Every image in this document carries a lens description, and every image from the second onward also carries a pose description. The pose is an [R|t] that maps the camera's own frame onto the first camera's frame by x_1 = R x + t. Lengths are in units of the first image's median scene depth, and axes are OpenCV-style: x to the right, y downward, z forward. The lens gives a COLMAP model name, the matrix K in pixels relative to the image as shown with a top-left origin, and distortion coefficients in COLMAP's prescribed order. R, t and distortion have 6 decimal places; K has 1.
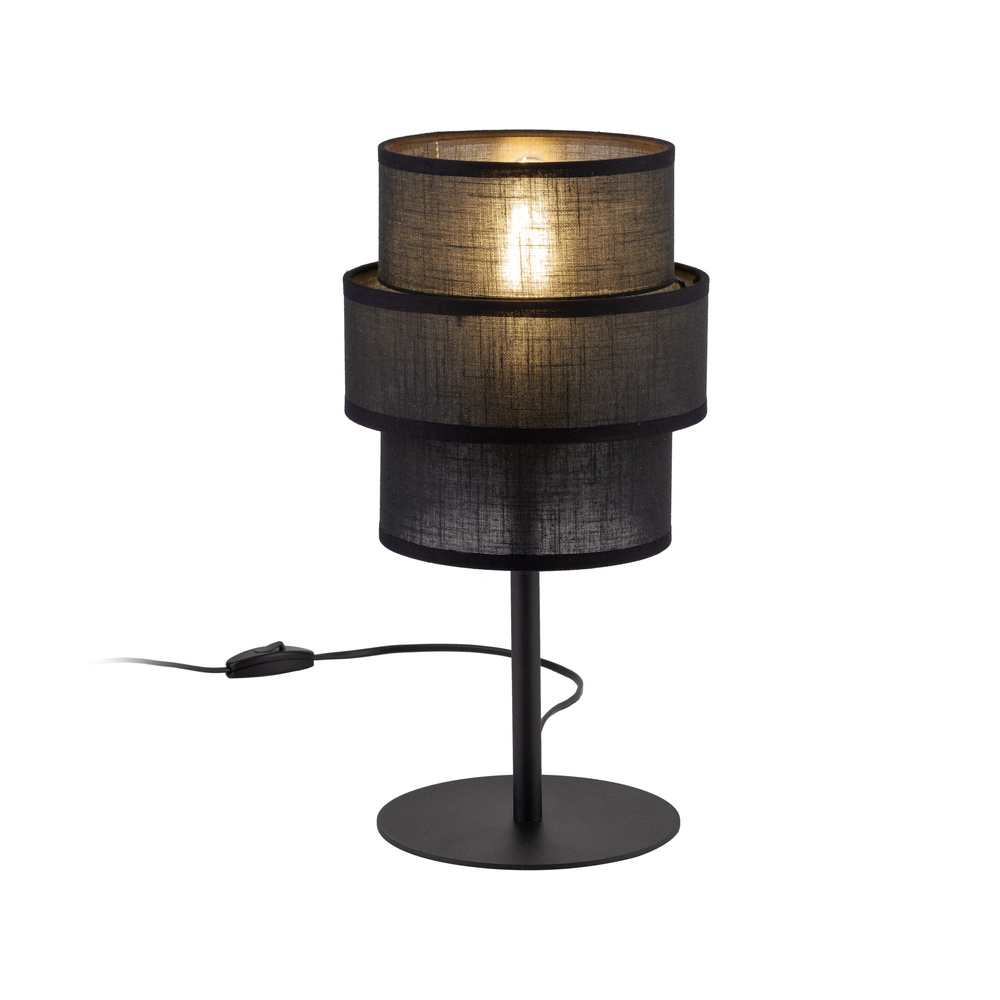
lens RADIAL K [[3526.9, 0, 500.0], [0, 3526.9, 497.5], [0, 0, 1]] dist [0.128401, 0.000000]
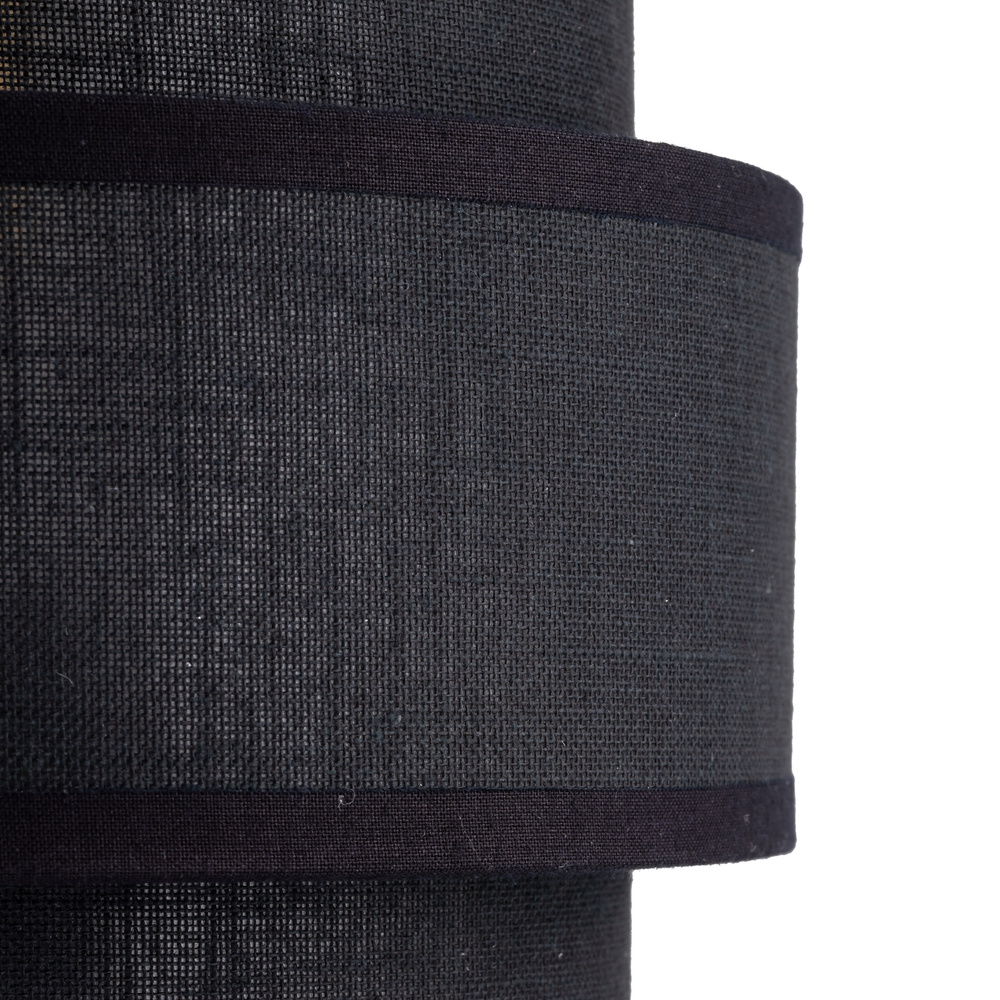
lens RADIAL K [[3526.9, 0, 498.7], [0, 3526.9, 501.5], [0, 0, 1]] dist [0.128401, 0.000000]
pose [[0.997255, 0.006007, -0.073795, 0.061459], [-0.016904, 0.988851, -0.147946, -0.008436], [0.072084, 0.148787, 0.986238, 0.809568]]
